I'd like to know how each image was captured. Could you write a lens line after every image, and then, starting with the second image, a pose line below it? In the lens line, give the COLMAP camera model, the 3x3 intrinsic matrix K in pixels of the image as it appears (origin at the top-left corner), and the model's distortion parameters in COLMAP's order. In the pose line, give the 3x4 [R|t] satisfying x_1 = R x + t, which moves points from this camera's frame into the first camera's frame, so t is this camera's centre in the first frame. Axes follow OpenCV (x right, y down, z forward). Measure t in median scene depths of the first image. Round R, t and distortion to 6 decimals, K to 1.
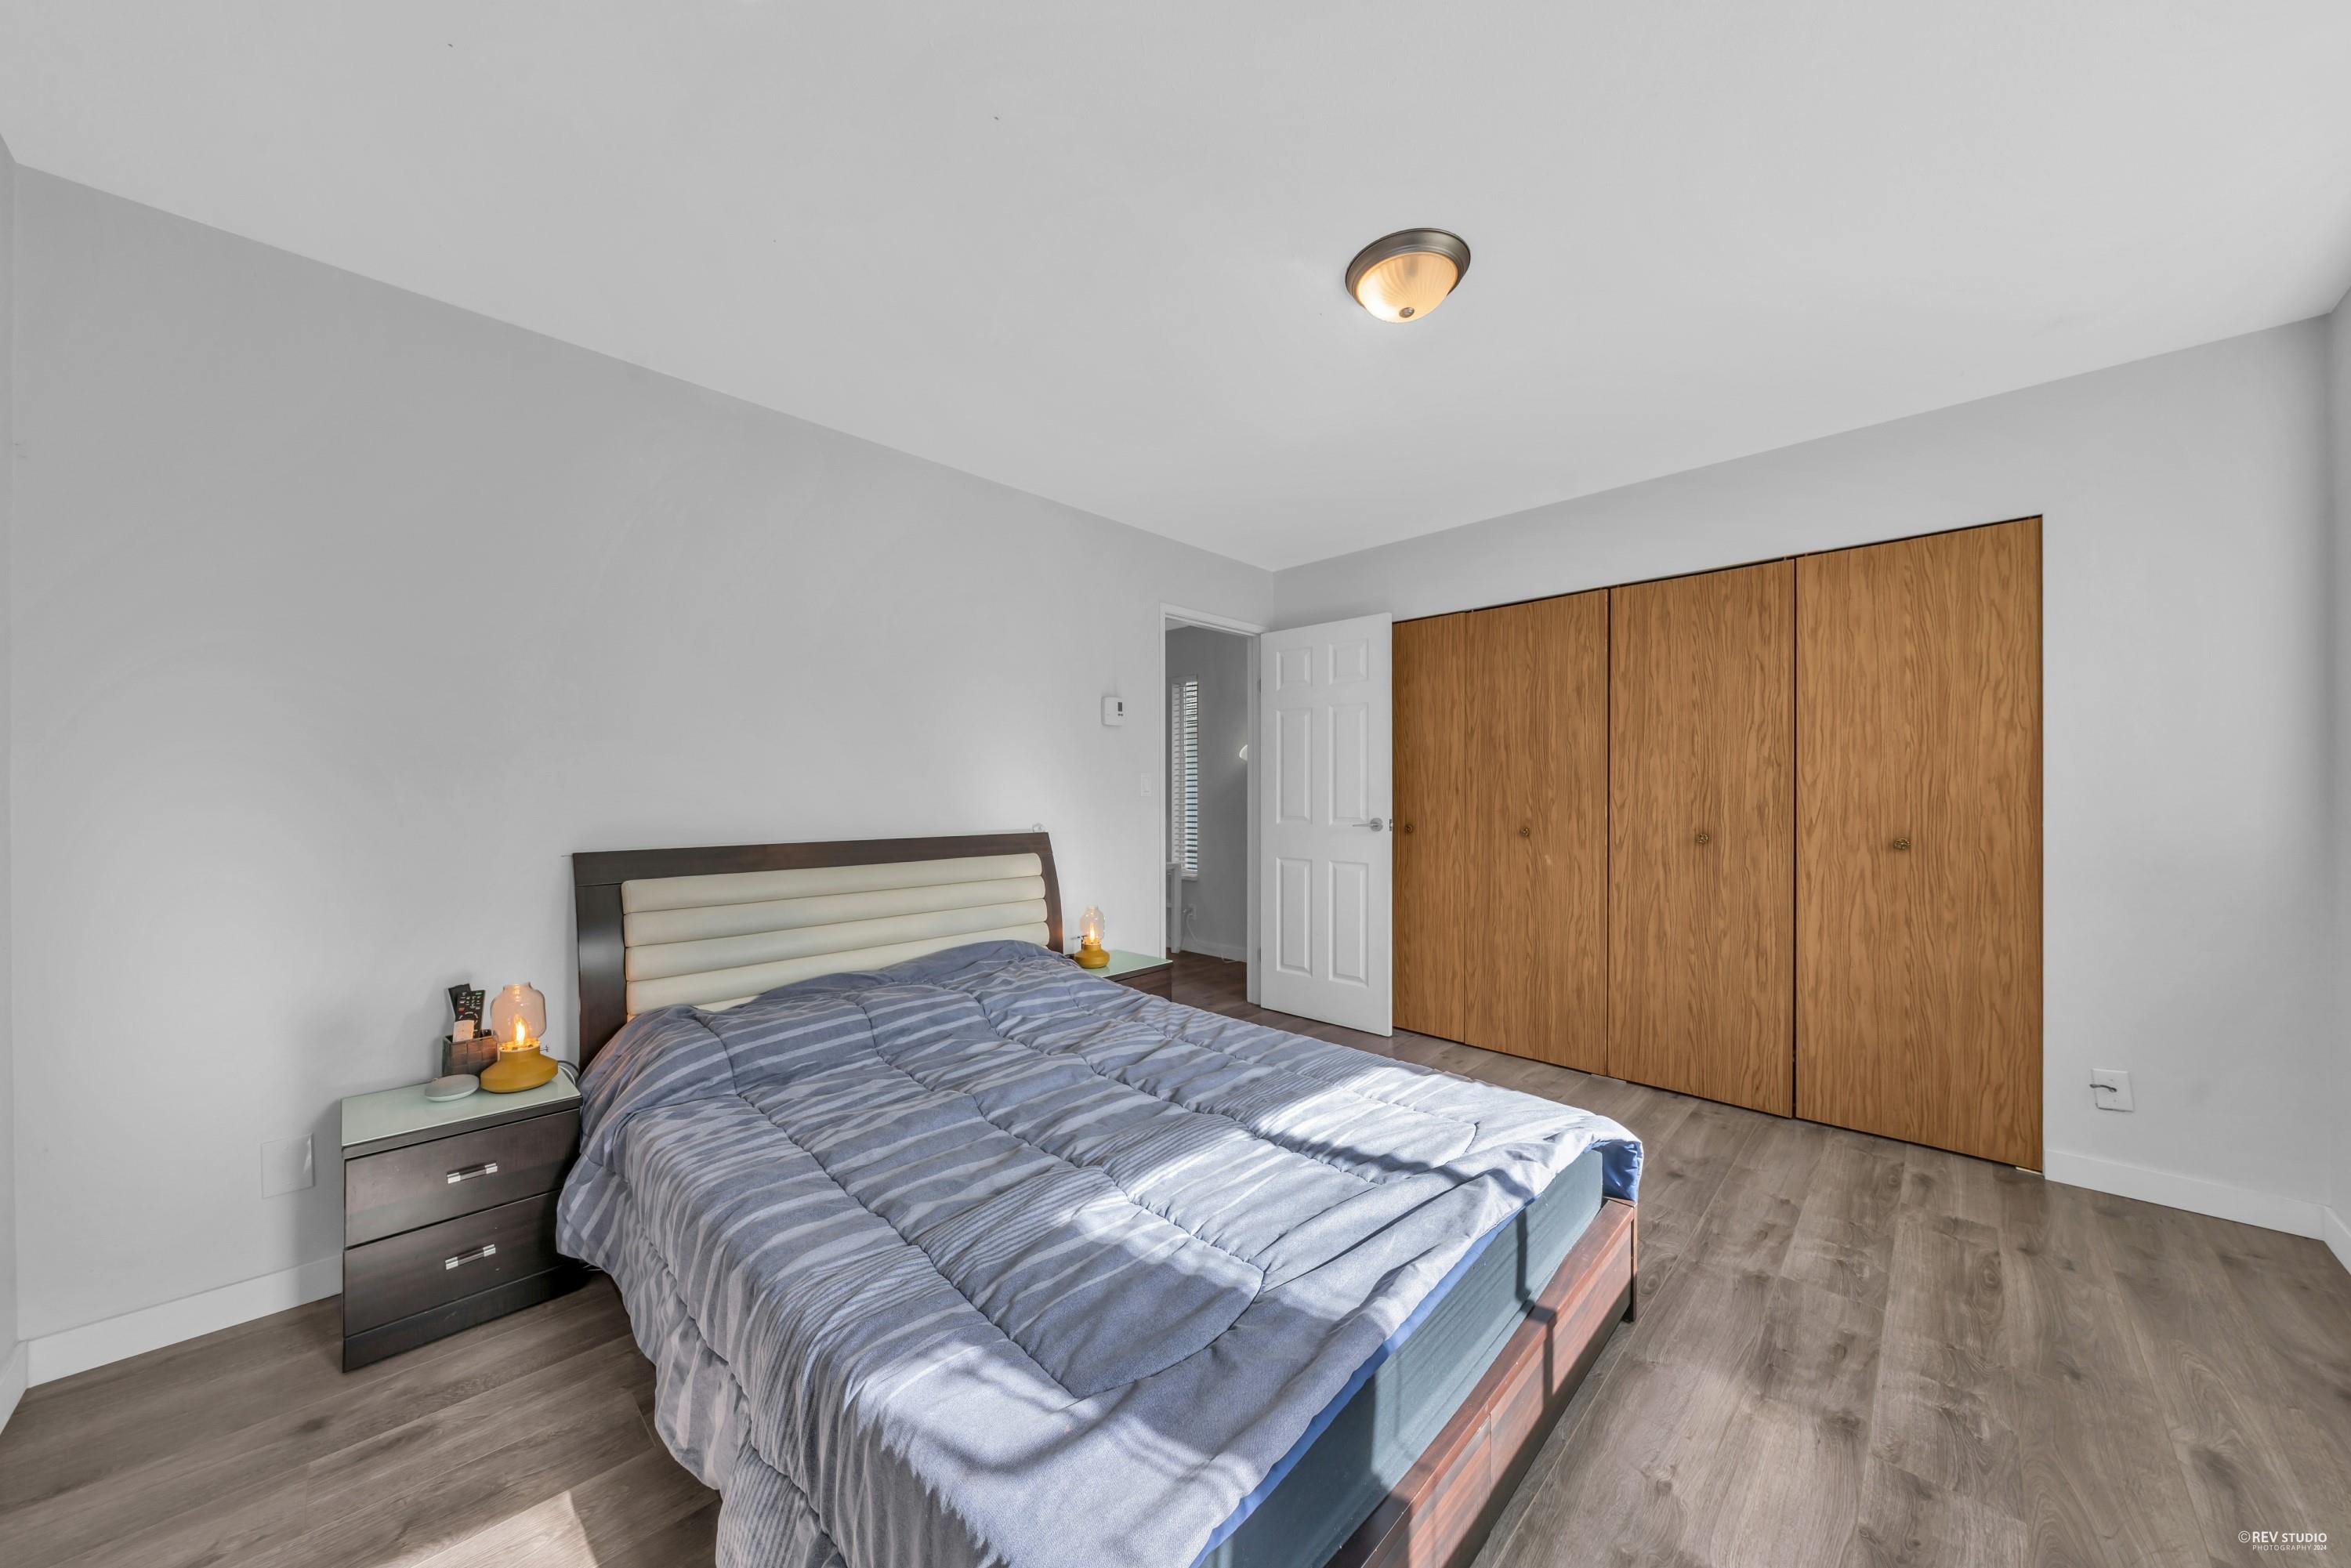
lens RADIAL K [[798.3, 0, 1160.2], [0, 798.3, 804.2], [0, 0, 1]] dist [-0.001066, 0.000050]
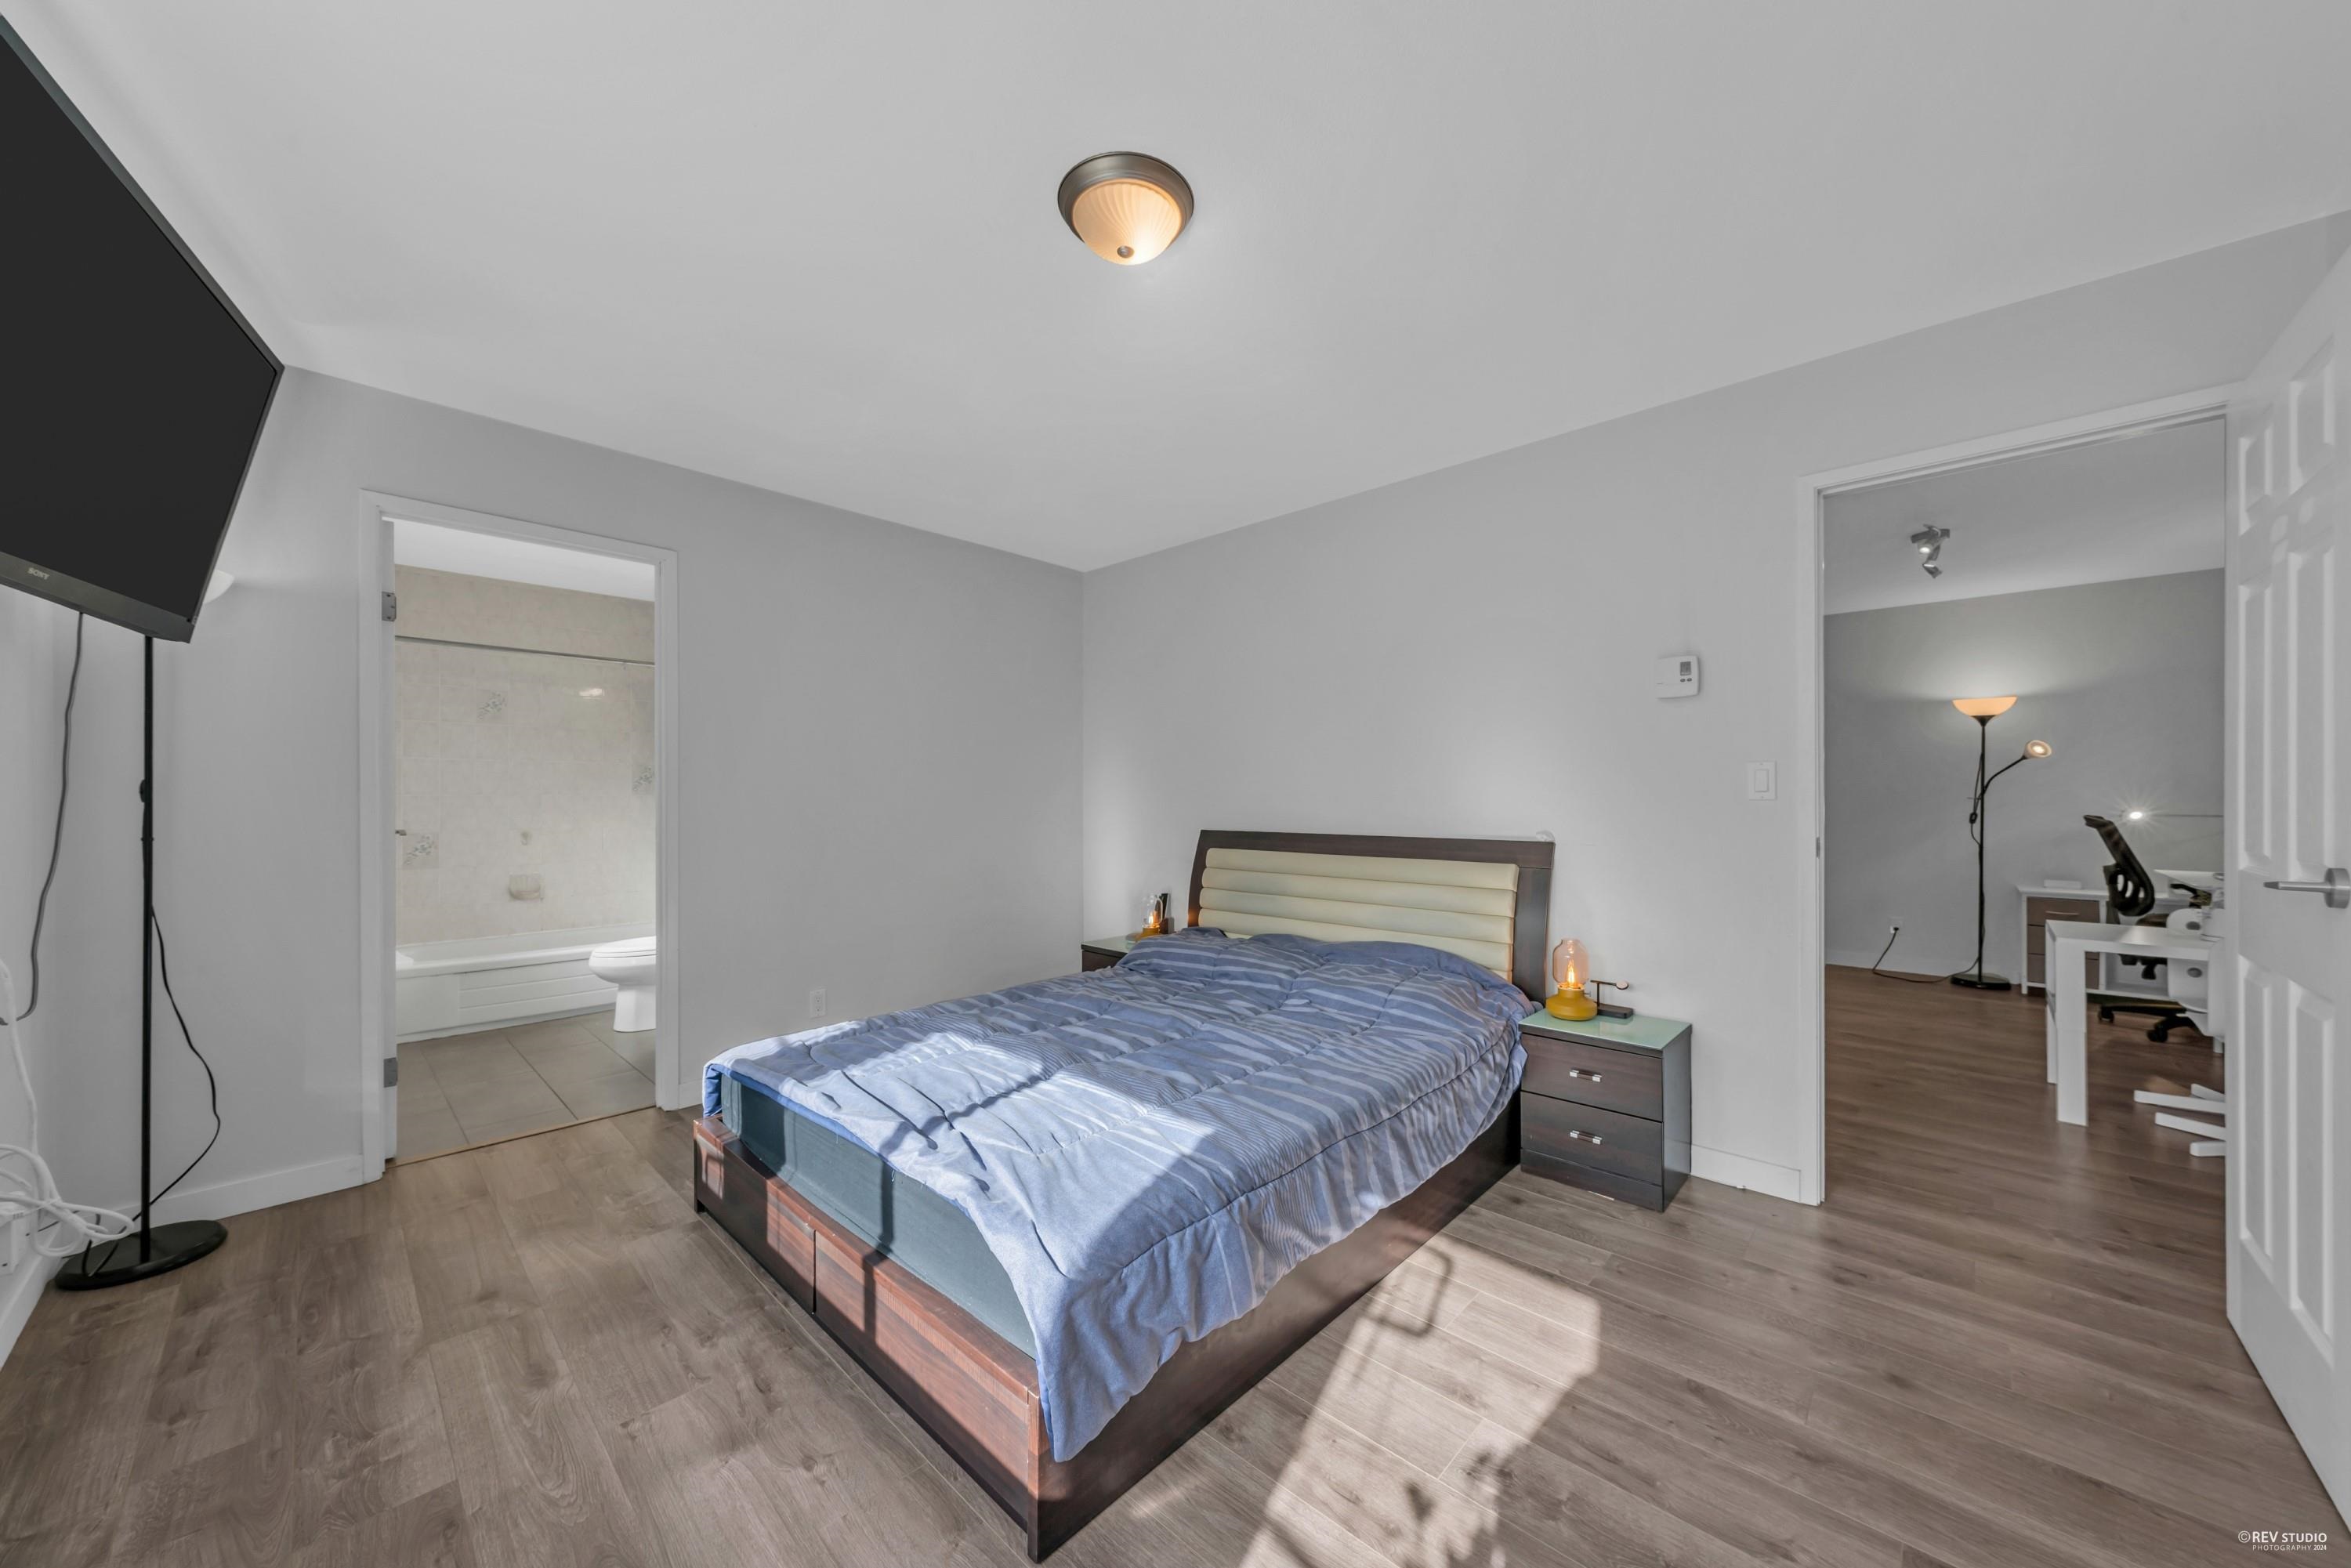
lens RADIAL K [[798.3, 0, 1160.2], [0, 798.3, 804.2], [0, 0, 1]] dist [-0.001066, 0.000050]
pose [[0.032152, 0.011785, -0.999414, 1.197851], [-0.012980, 0.999851, 0.011372, -0.016024], [0.999399, 0.012606, 0.032300, 1.009736]]
